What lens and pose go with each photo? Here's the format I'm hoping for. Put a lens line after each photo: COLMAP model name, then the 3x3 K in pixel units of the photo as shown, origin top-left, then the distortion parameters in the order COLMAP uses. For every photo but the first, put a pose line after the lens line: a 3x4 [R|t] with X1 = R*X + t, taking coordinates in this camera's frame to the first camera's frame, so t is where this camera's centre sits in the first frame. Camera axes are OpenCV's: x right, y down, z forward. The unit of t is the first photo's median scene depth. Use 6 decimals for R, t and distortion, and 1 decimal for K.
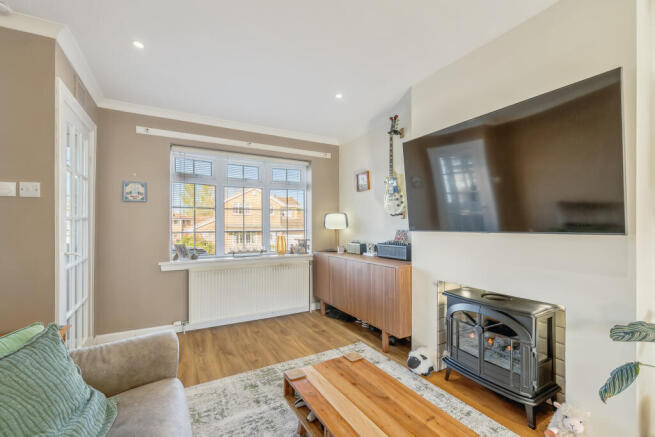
lens RADIAL K [[279.7, 0, 329.5], [0, 279.7, 222.5], [0, 0, 1]] dist [-0.002292, 0.000456]
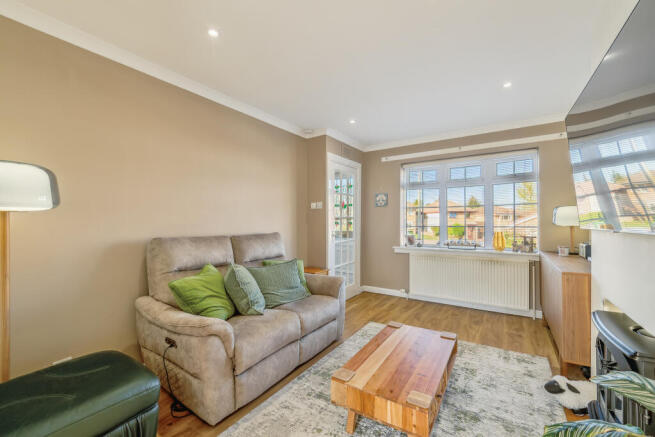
lens RADIAL K [[279.7, 0, 328.6], [0, 279.7, 217.1], [0, 0, 1]] dist [-0.002292, 0.000456]
pose [[0.451238, -0.014718, -0.892282, 0.515502], [0.010607, 0.999882, -0.011129, 0.000971], [0.892340, -0.004443, 0.451341, 0.026067]]
